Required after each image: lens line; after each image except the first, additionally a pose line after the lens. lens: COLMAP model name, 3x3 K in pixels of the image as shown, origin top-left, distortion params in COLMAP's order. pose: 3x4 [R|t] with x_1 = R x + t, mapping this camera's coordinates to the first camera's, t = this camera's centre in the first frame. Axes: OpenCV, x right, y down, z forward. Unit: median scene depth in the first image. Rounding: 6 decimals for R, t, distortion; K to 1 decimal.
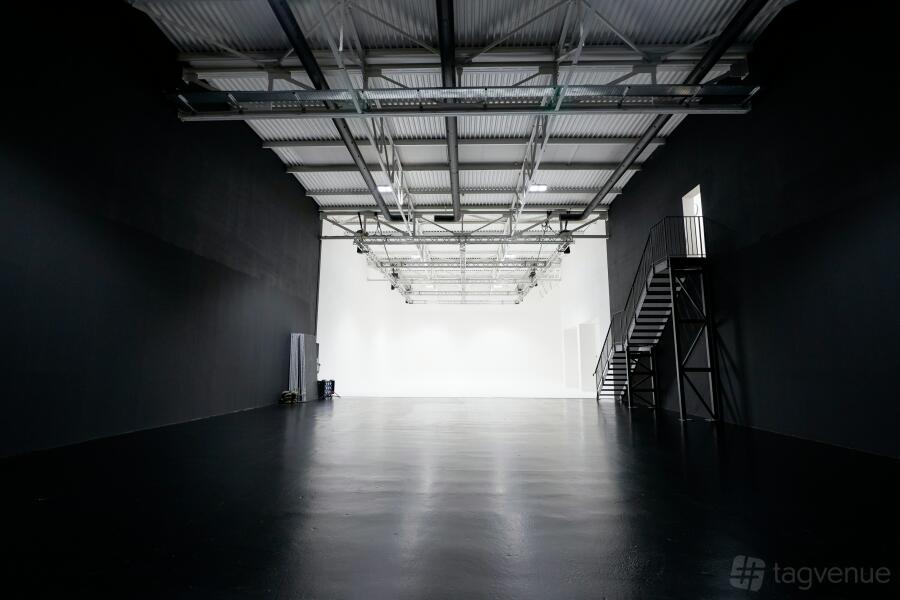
lens RADIAL K [[440.8, 0, 451.6], [0, 440.8, 302.4], [0, 0, 1]] dist [-0.003167, 0.000034]
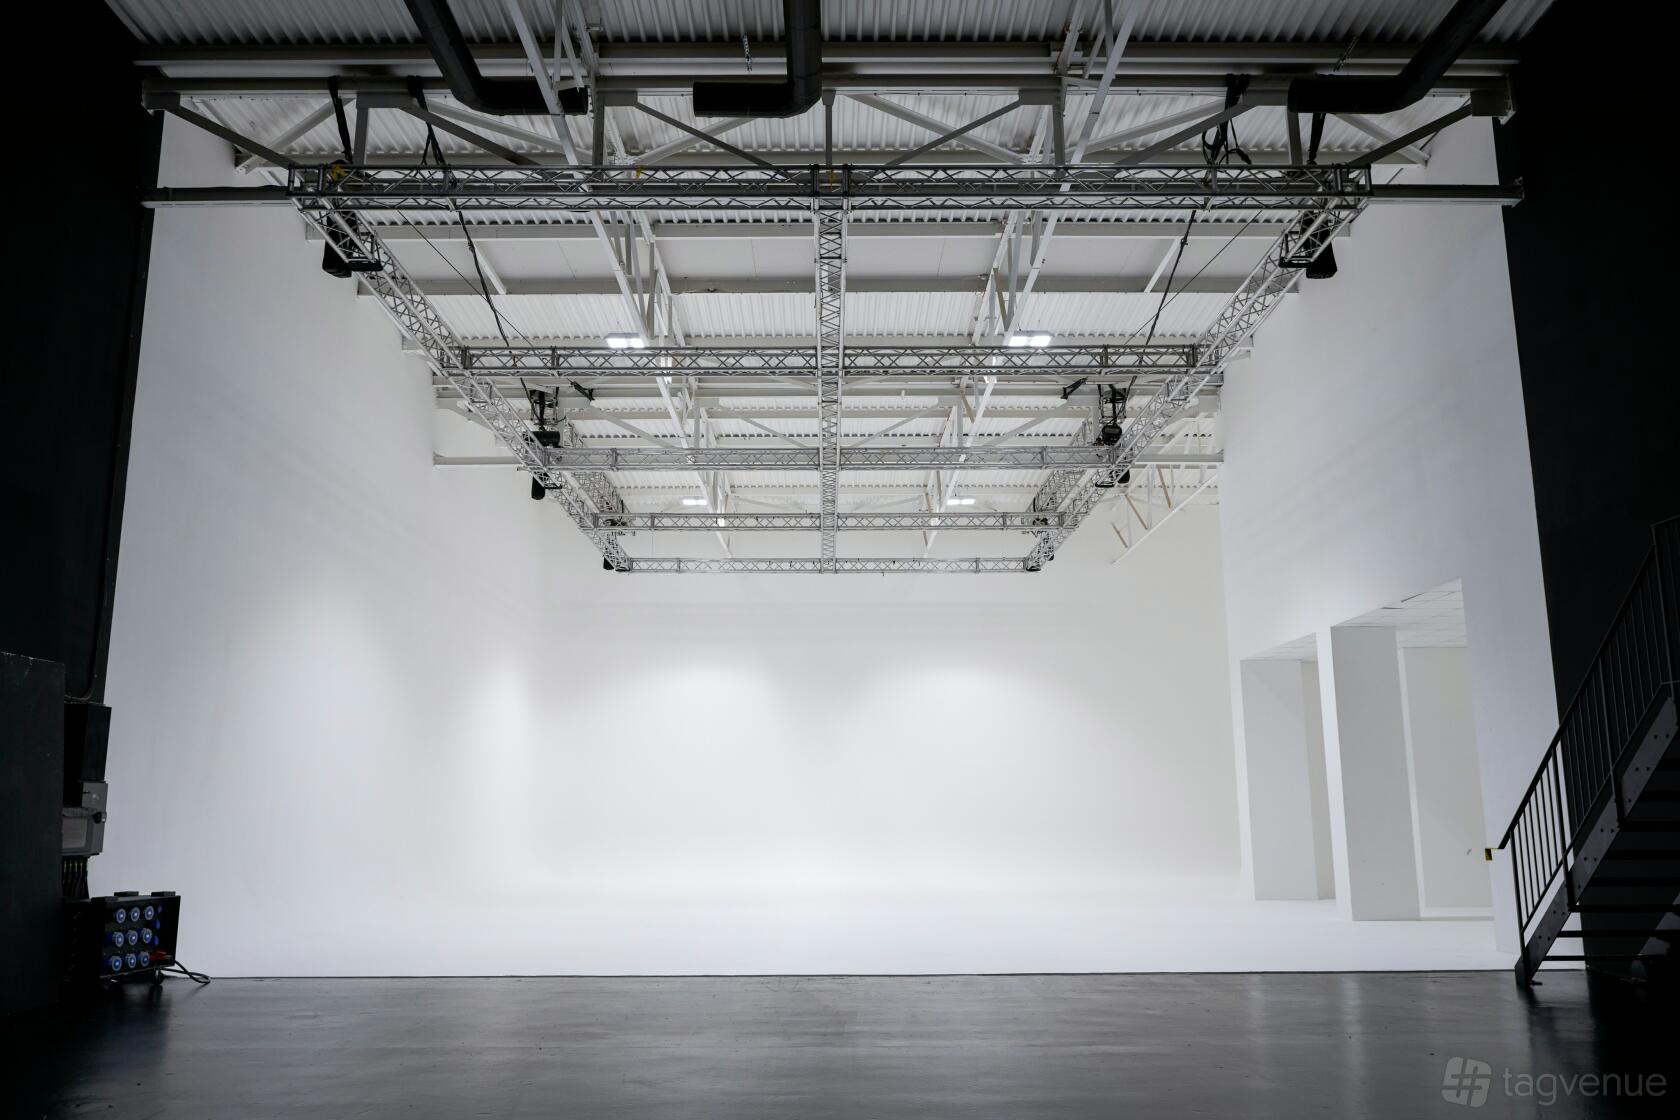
lens RADIAL K [[1306.7, 0, 838.4], [0, 1306.7, 557.5], [0, 0, 1]] dist [-0.012609, -0.007333]
pose [[0.999126, -0.001622, 0.041776, 0.002489], [0.003588, 0.998887, -0.047035, 0.052924], [-0.041653, 0.047144, 0.998019, 0.381201]]
